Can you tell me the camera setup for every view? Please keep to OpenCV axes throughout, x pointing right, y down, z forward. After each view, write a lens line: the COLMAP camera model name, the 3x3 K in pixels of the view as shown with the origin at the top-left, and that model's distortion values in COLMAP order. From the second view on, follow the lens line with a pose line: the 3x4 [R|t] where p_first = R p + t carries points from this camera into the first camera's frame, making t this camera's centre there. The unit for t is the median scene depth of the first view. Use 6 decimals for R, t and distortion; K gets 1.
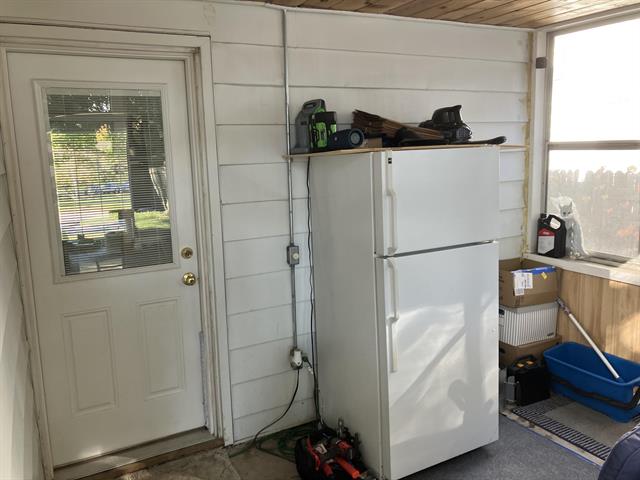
lens RADIAL K [[520.4, 0, 309.5], [0, 520.4, 238.6], [0, 0, 1]] dist [0.012498, -0.002184]
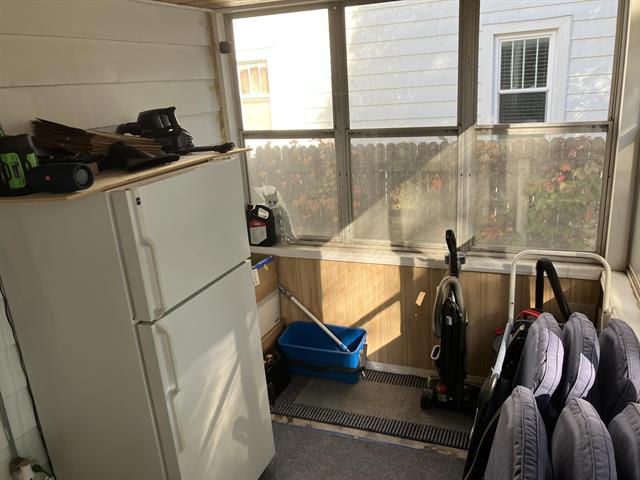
lens RADIAL K [[525.5, 0, 320.0], [0, 525.5, 240.0], [0, 0, 1]] dist [0.088383, -0.151775]
pose [[0.758921, -0.203621, 0.618528, -0.086799], [0.151881, 0.979006, 0.135936, -0.103880], [-0.633222, -0.009222, 0.773915, 0.154191]]
